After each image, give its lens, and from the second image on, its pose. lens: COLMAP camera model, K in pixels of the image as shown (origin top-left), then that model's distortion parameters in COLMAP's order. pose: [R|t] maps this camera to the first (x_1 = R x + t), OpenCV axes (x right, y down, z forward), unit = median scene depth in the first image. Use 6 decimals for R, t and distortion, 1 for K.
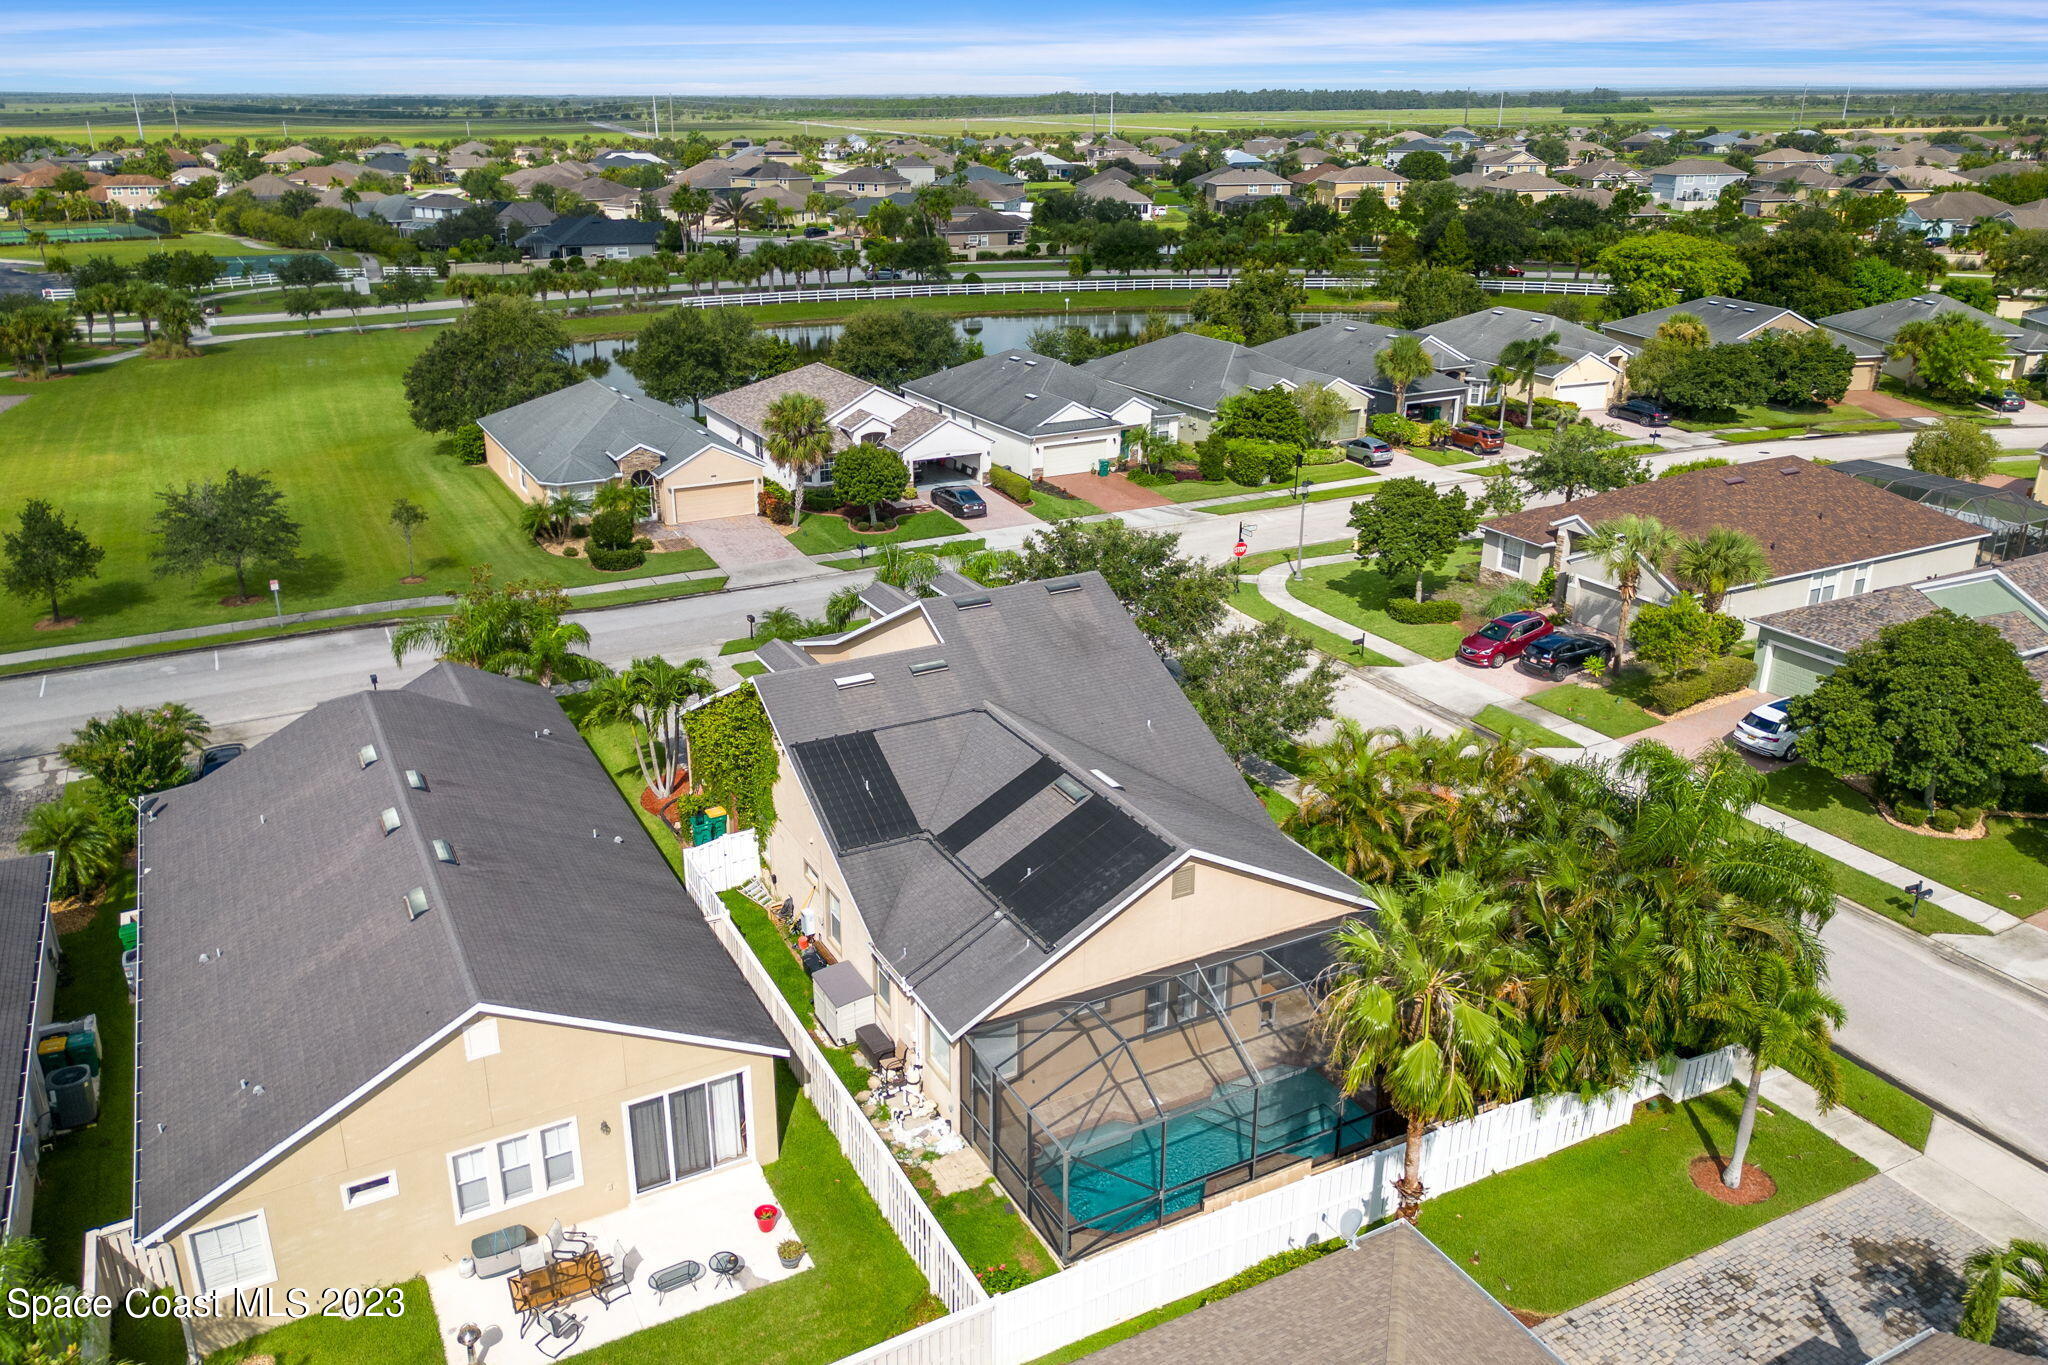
lens RADIAL K [[1466.4, 0, 1022.2], [0, 1466.4, 685.6], [0, 0, 1]] dist [0.006608, 0.000735]
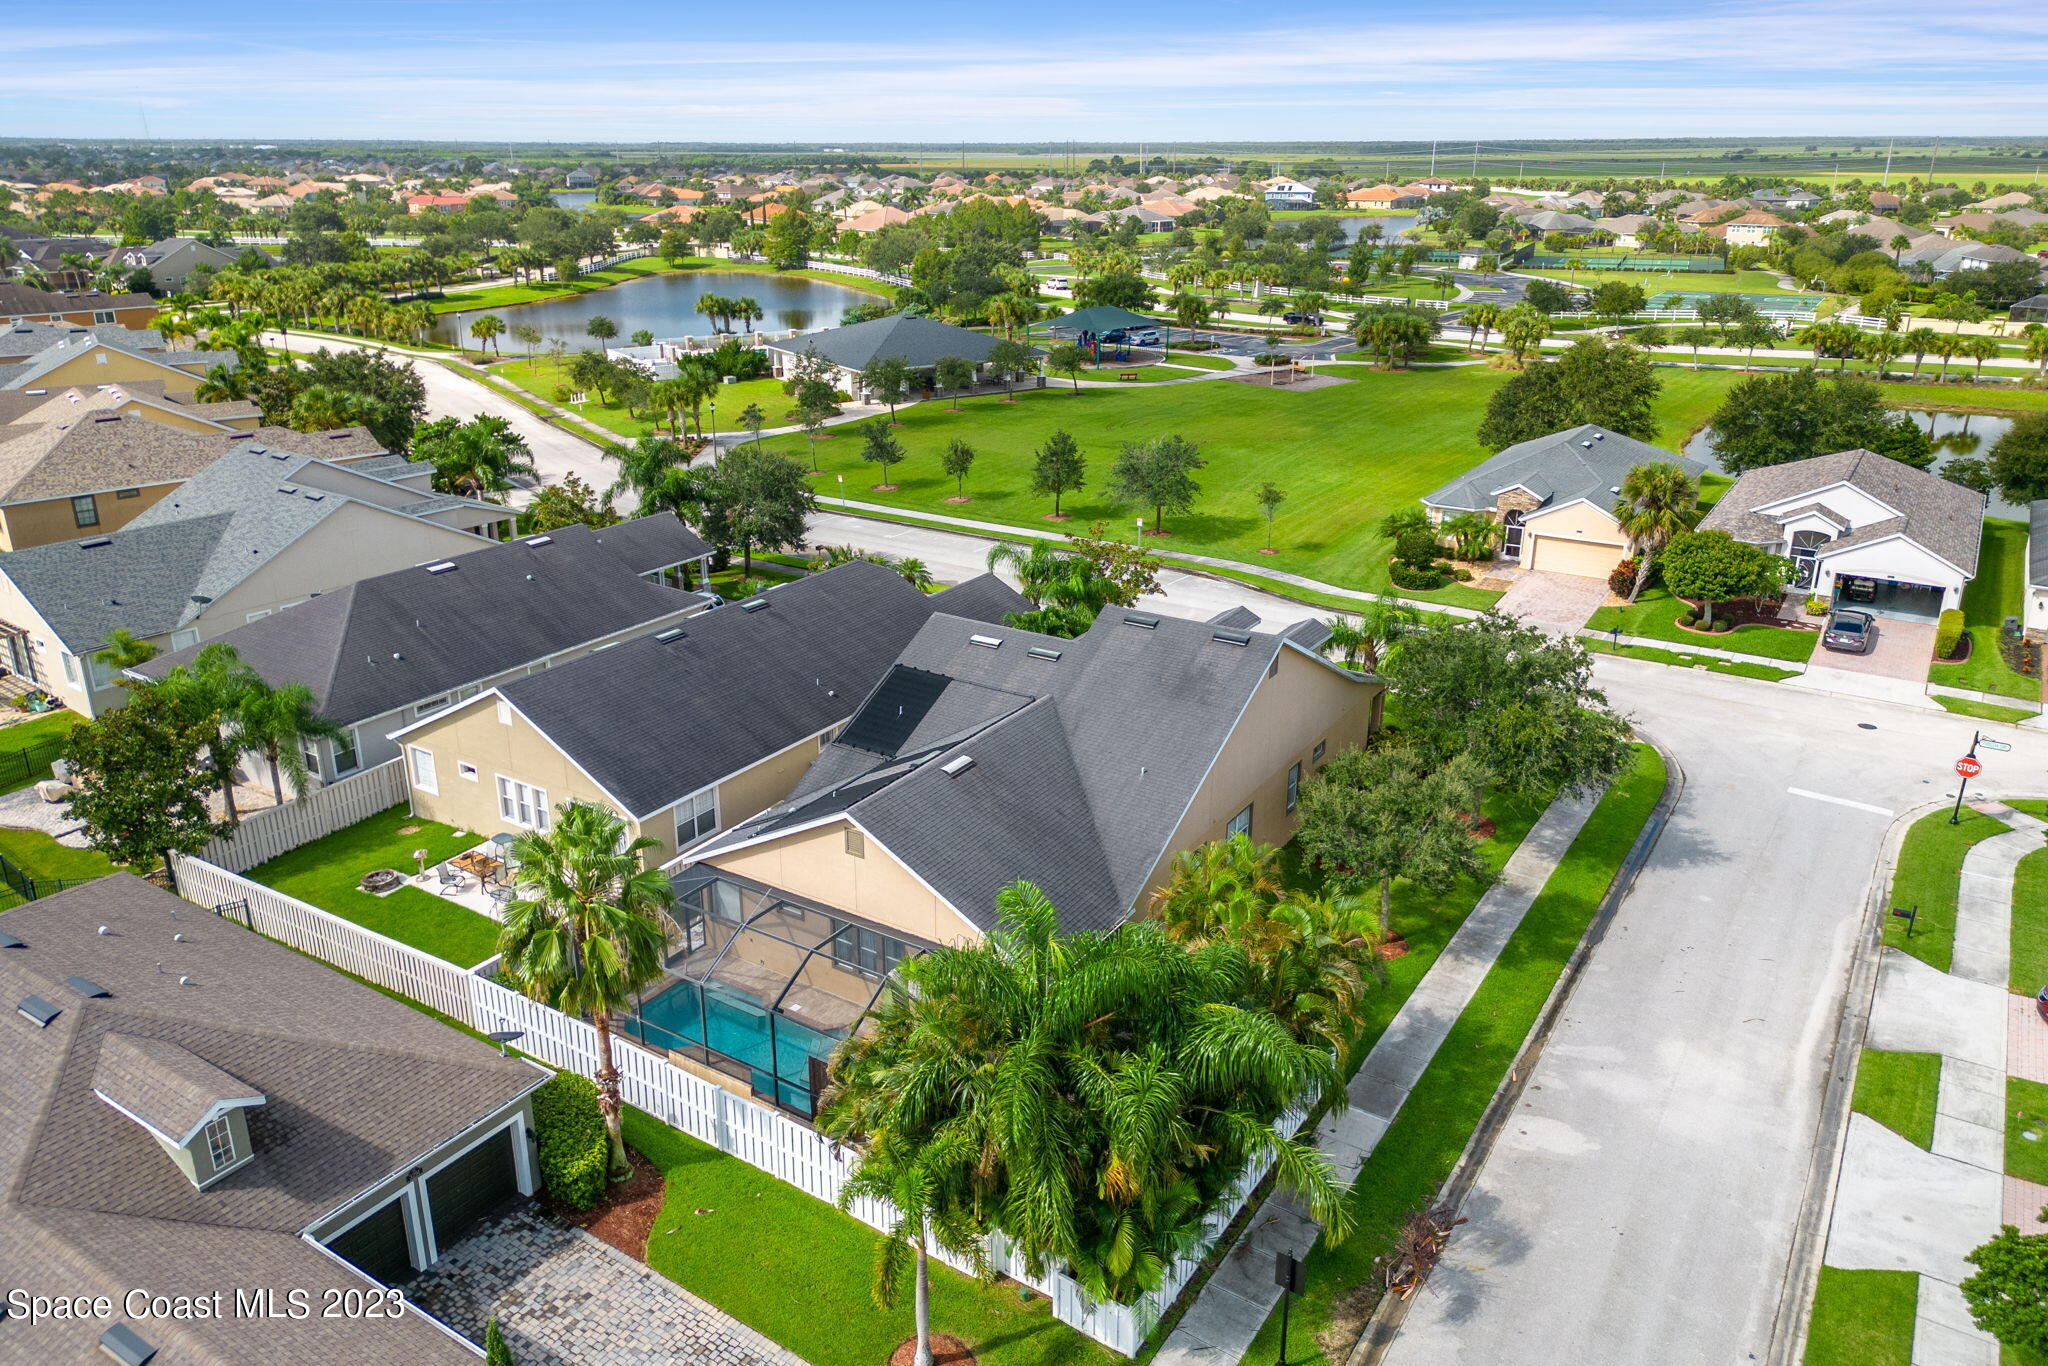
lens RADIAL K [[1466.4, 0, 1025.7], [0, 1466.4, 681.3], [0, 0, 1]] dist [0.006608, 0.000735]
pose [[0.480892, 0.296444, -0.825145, 0.441127], [-0.320523, 0.935408, 0.149258, -0.078803], [0.816093, 0.192701, 0.544847, 0.200138]]
